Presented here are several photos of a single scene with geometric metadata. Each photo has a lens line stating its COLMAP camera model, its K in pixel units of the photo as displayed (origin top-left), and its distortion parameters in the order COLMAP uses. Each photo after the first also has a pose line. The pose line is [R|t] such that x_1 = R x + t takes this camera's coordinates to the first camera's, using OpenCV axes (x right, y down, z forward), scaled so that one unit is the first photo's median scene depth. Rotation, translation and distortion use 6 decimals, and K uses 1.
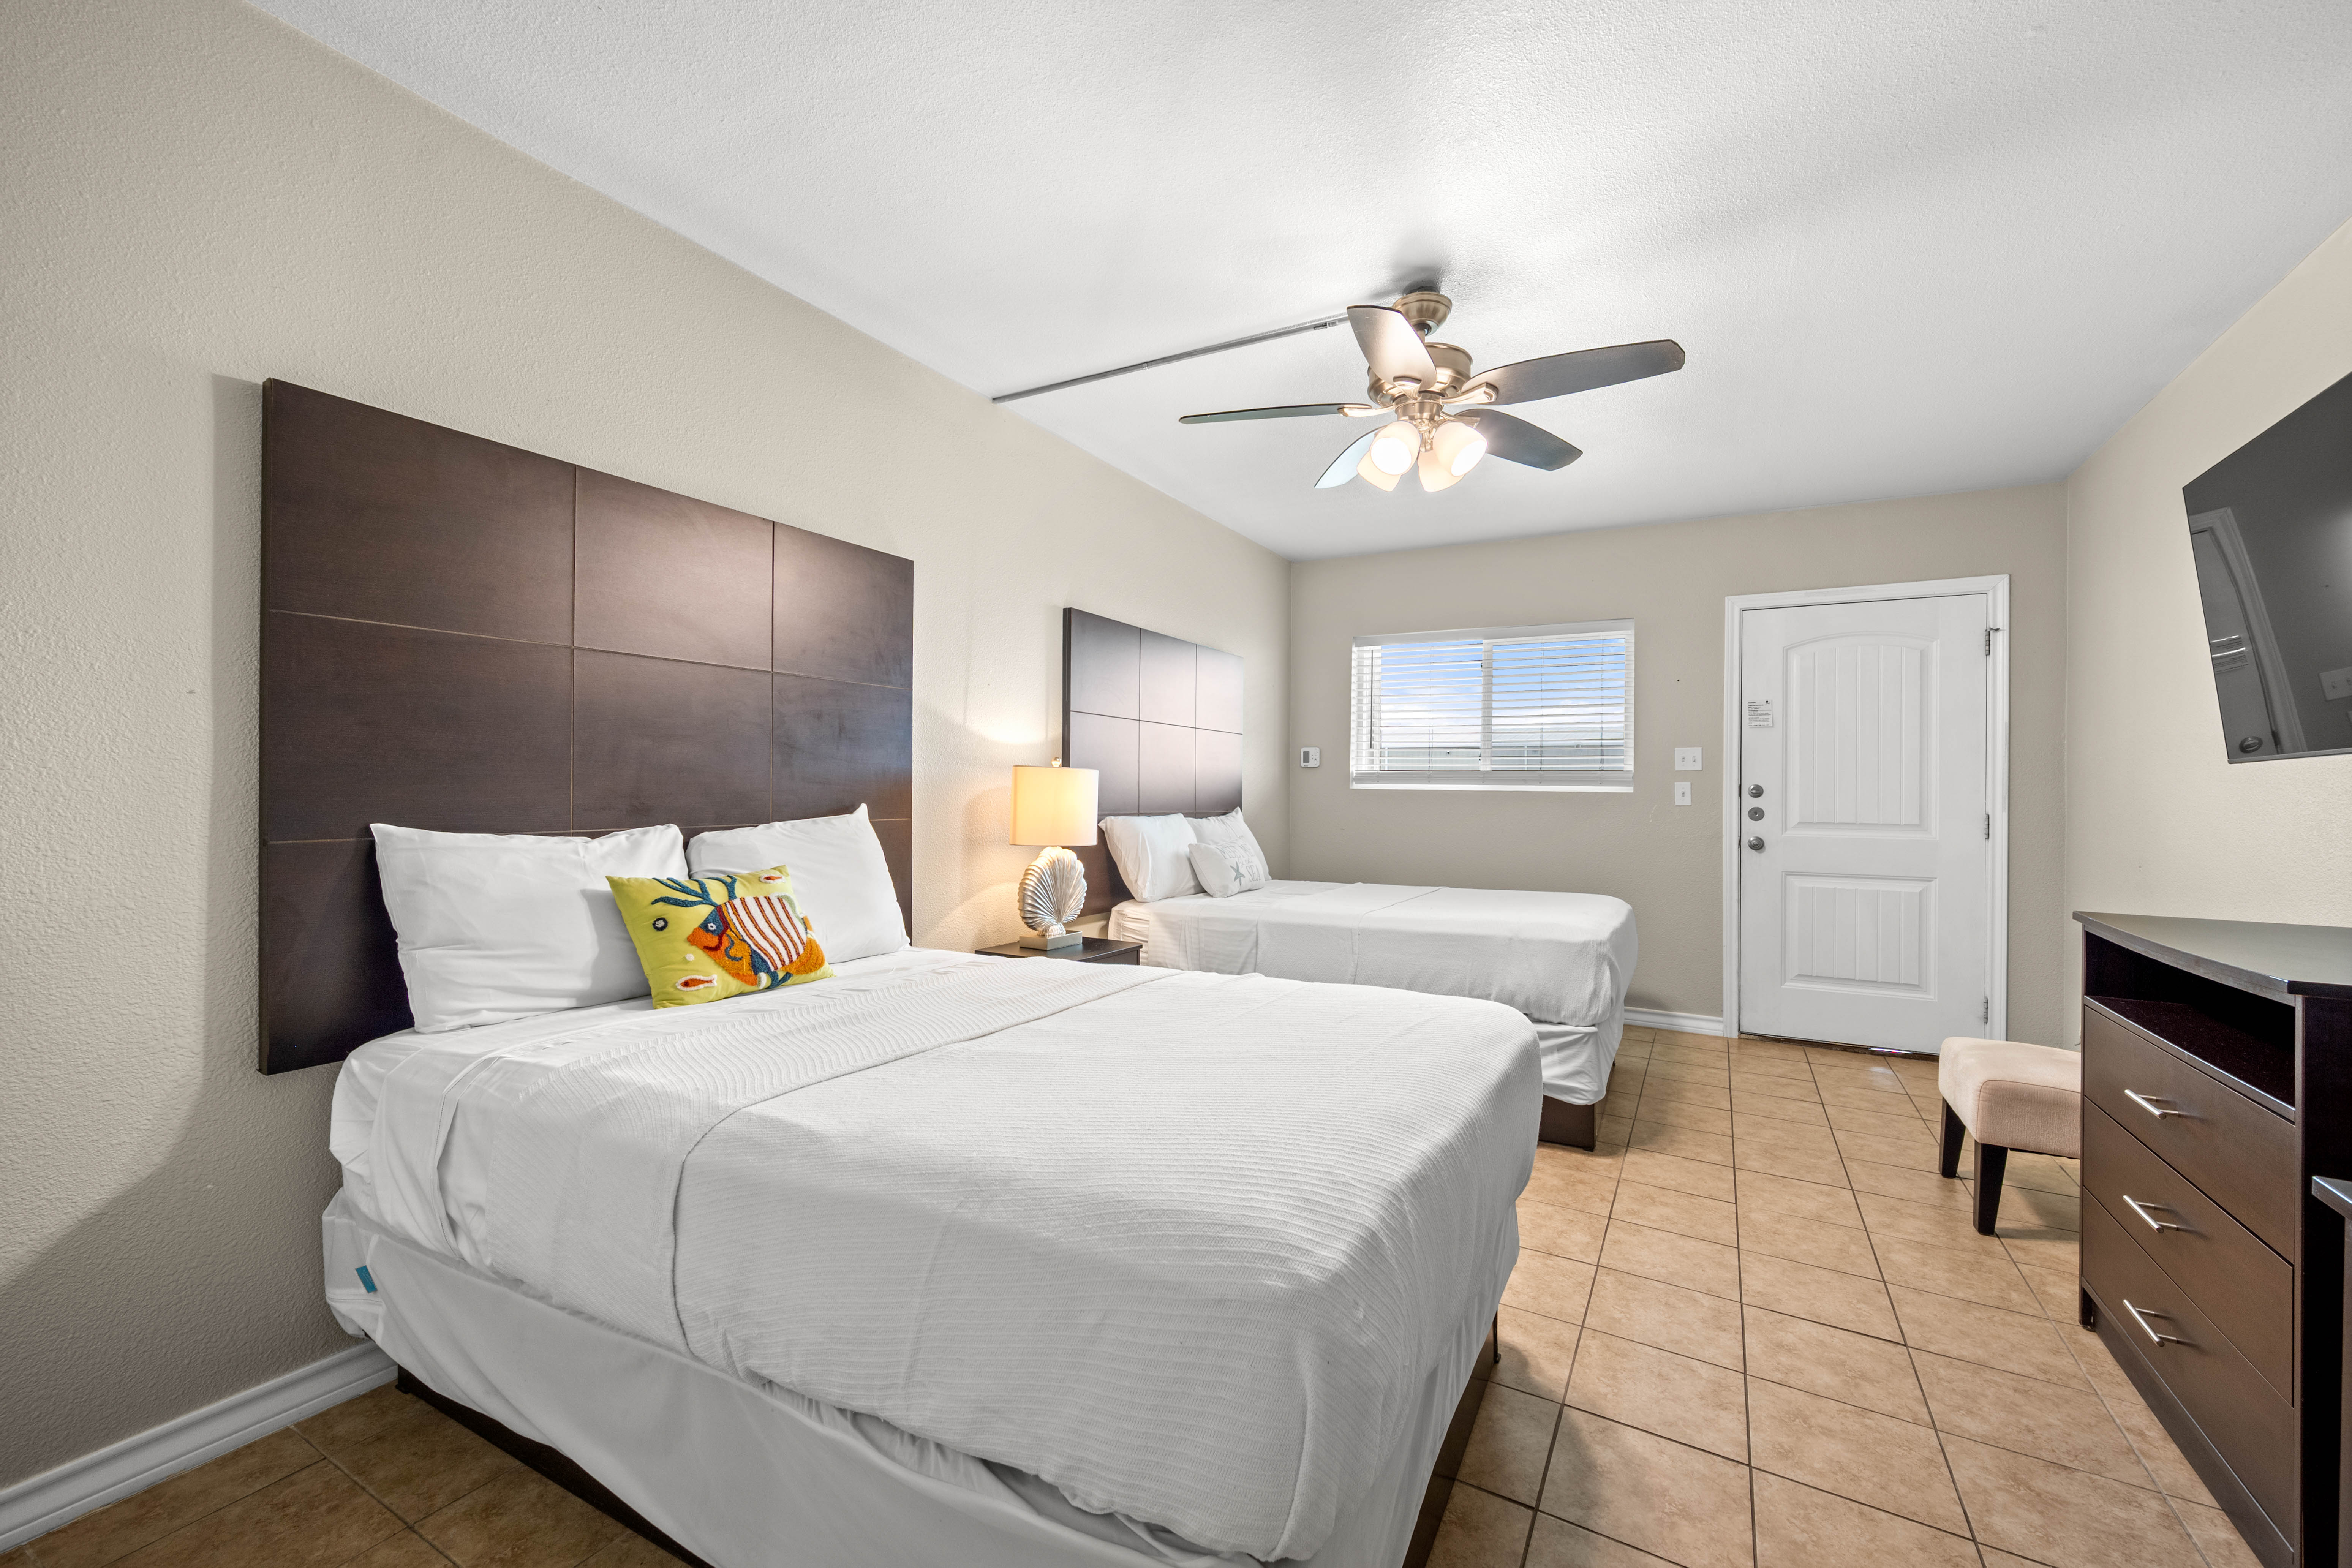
lens RADIAL K [[953.3, 0, 1174.5], [0, 953.3, 786.0], [0, 0, 1]] dist [-0.000221, -0.000042]
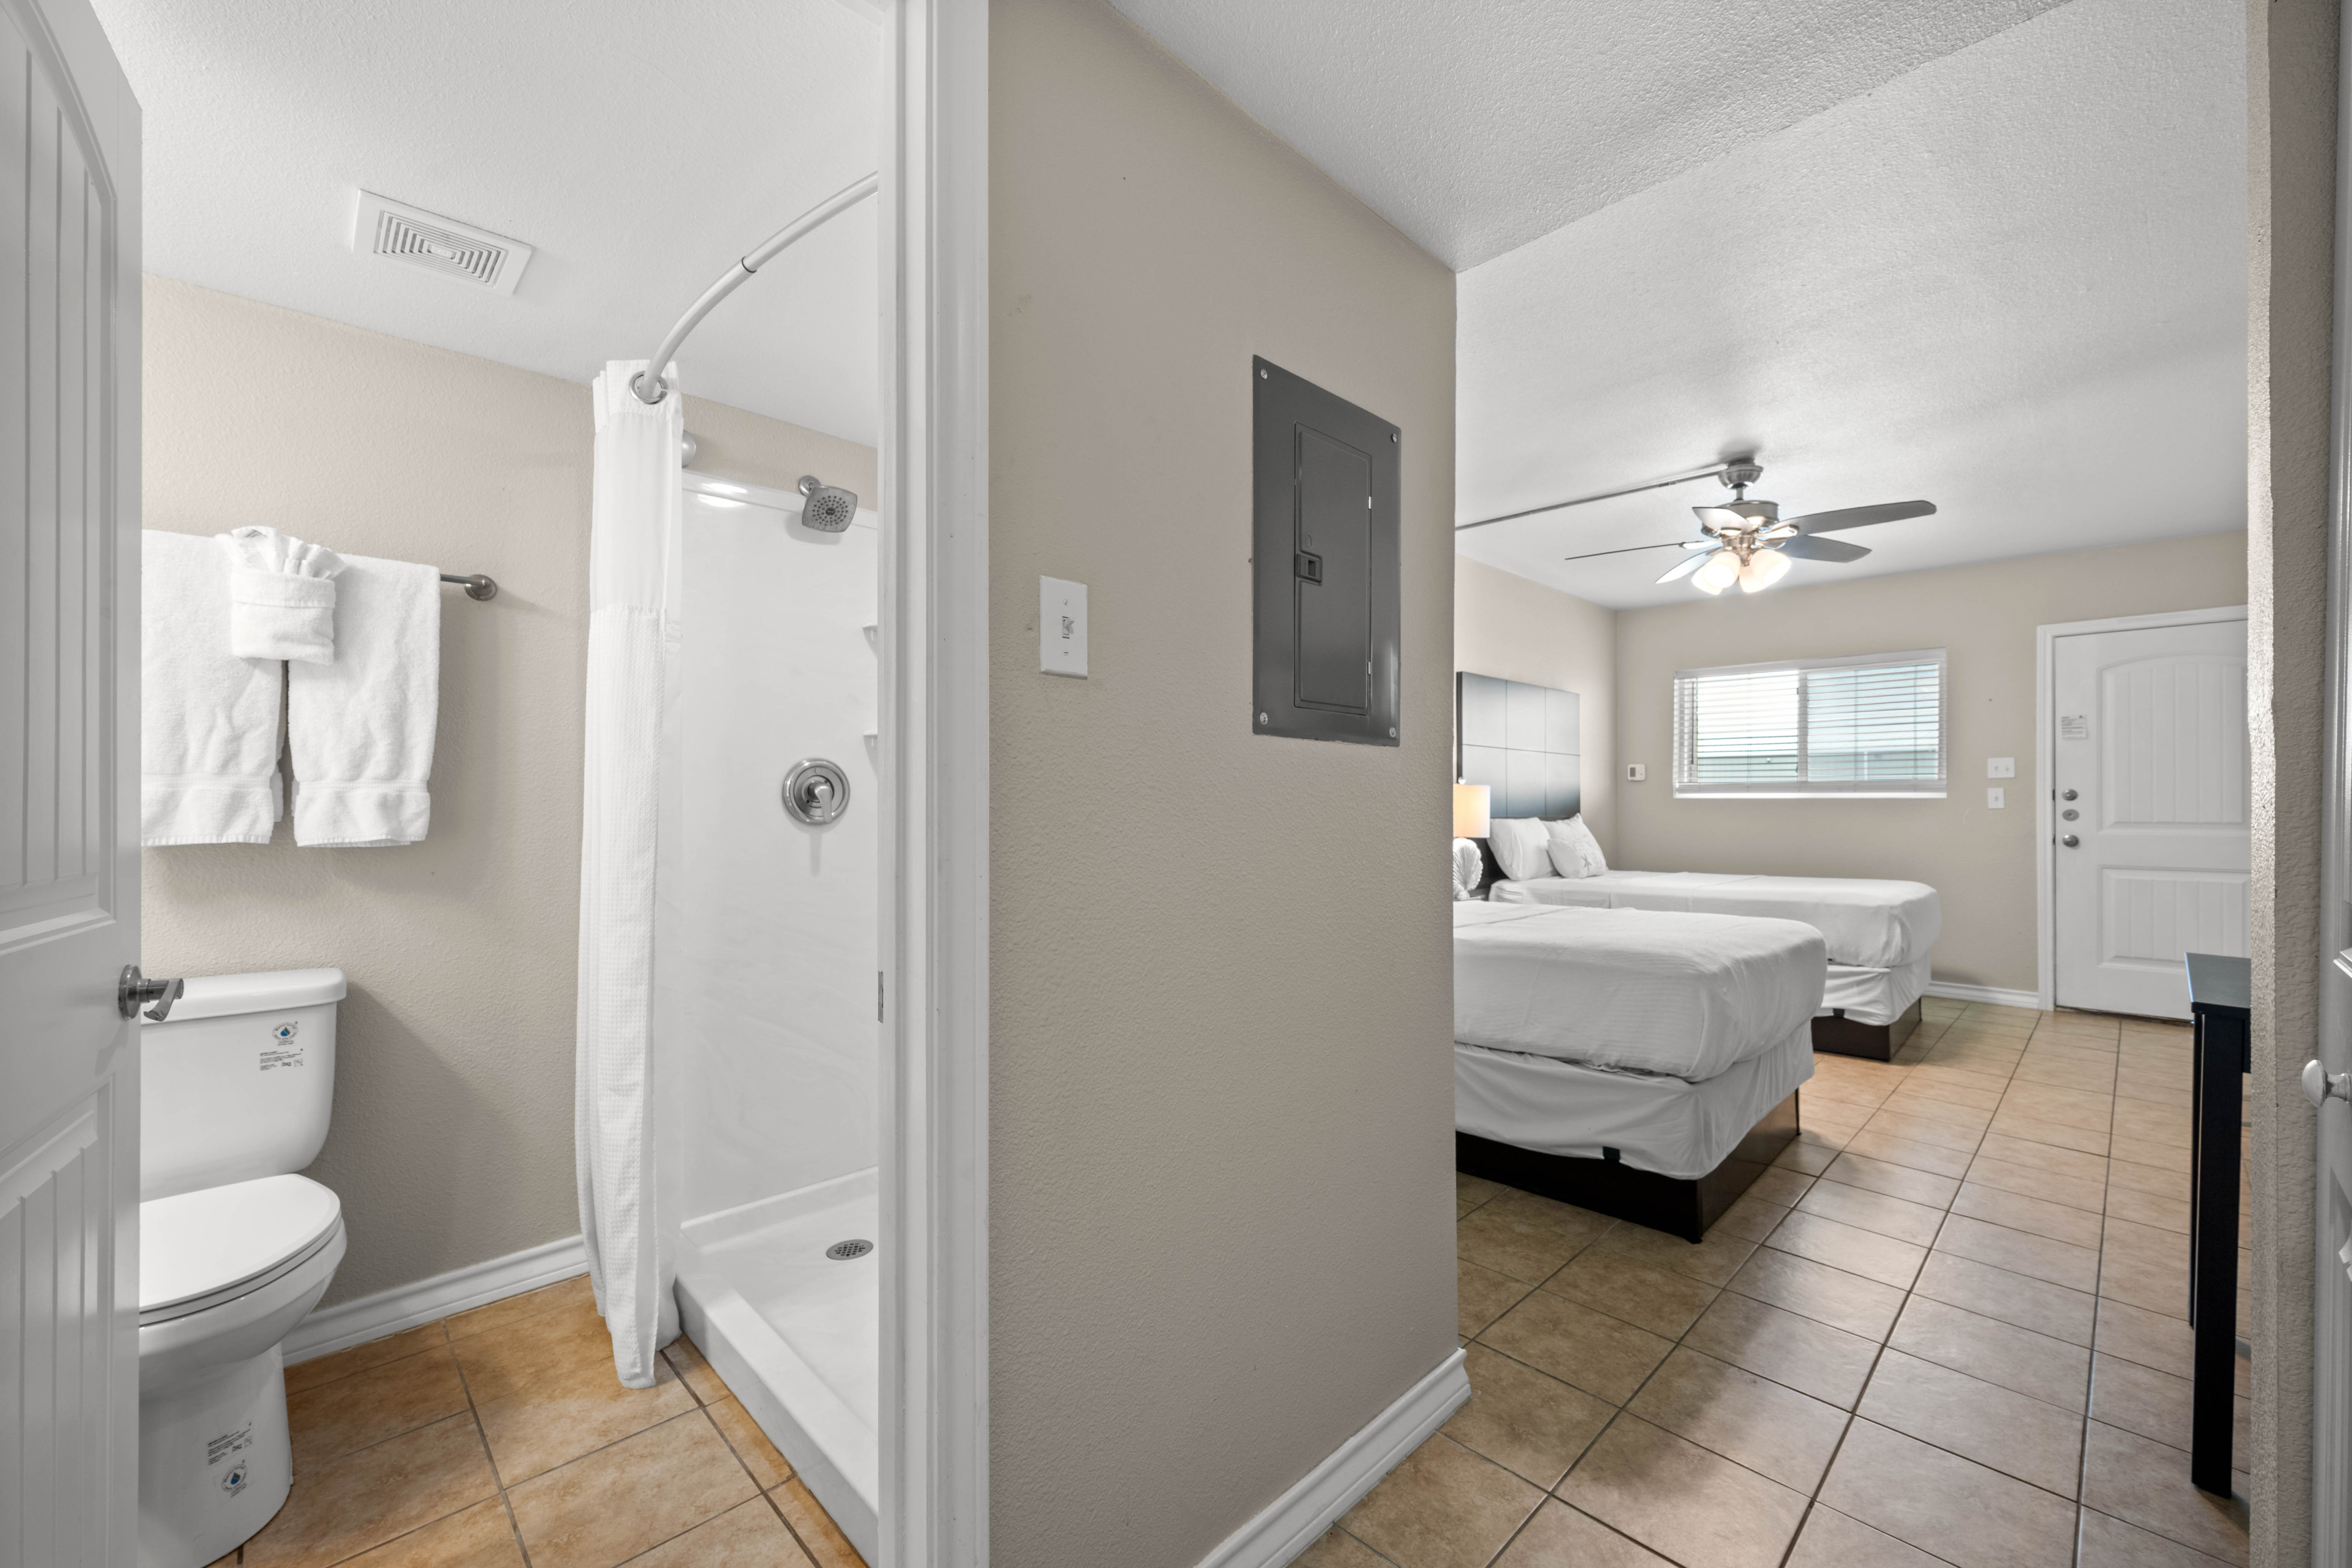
lens RADIAL K [[945.9, 0, 1179.9], [0, 945.9, 804.9], [0, 0, 1]] dist [-0.001527, -0.000170]
pose [[0.961520, -0.009832, -0.274558, -0.111553], [0.010450, 0.999945, 0.000788, 0.005402], [0.274535, -0.003627, 0.961570, -0.405319]]
